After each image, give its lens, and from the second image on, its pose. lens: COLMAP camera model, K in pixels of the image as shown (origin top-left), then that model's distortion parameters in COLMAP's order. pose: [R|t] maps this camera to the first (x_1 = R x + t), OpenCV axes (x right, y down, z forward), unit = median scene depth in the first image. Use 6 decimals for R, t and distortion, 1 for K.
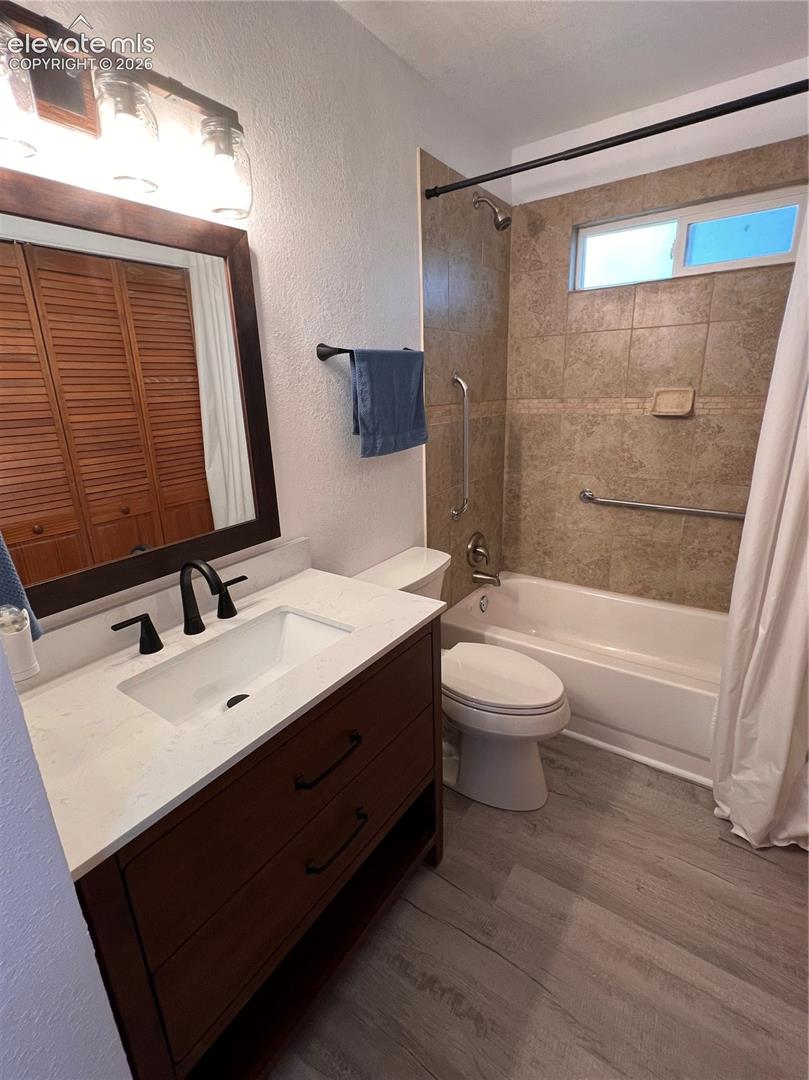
lens RADIAL K [[500.3, 0, 403.8], [0, 500.3, 535.3], [0, 0, 1]] dist [-0.002994, 0.001048]
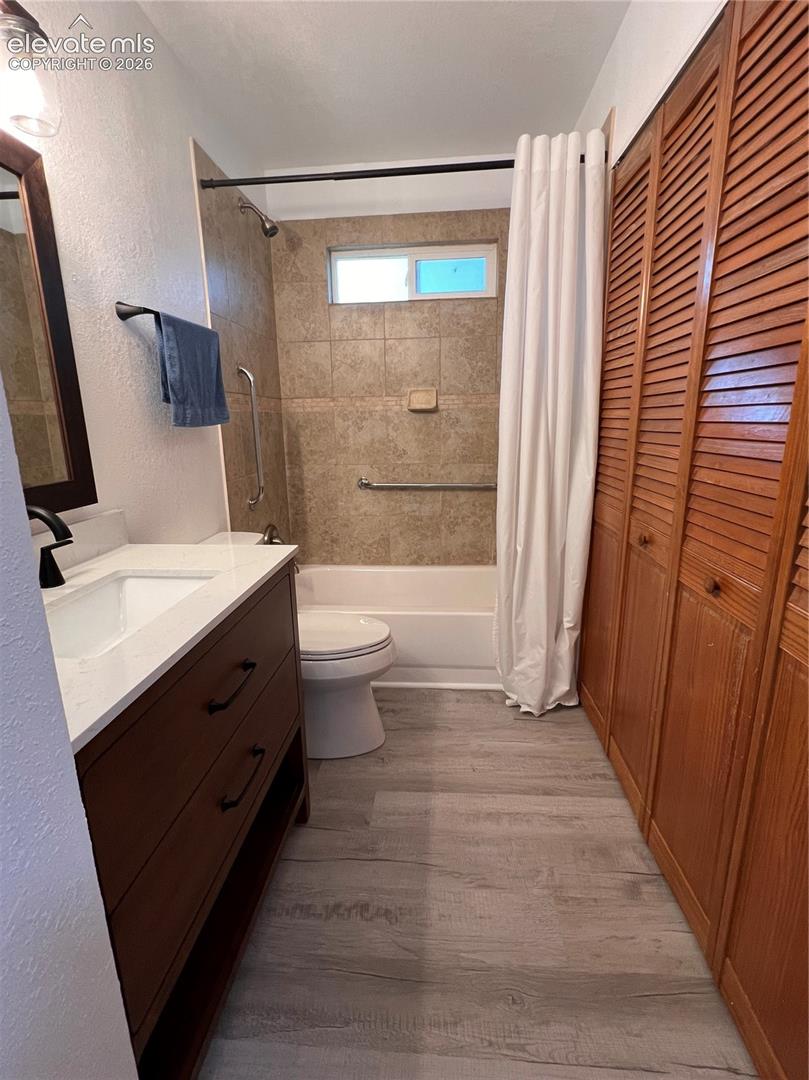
lens RADIAL K [[500.3, 0, 403.8], [0, 500.3, 535.3], [0, 0, 1]] dist [-0.002994, 0.001048]
pose [[0.865970, -0.097687, 0.490463, -0.143255], [0.134755, 0.990041, -0.040736, 0.112216], [-0.481599, 0.101369, 0.870509, -0.020874]]
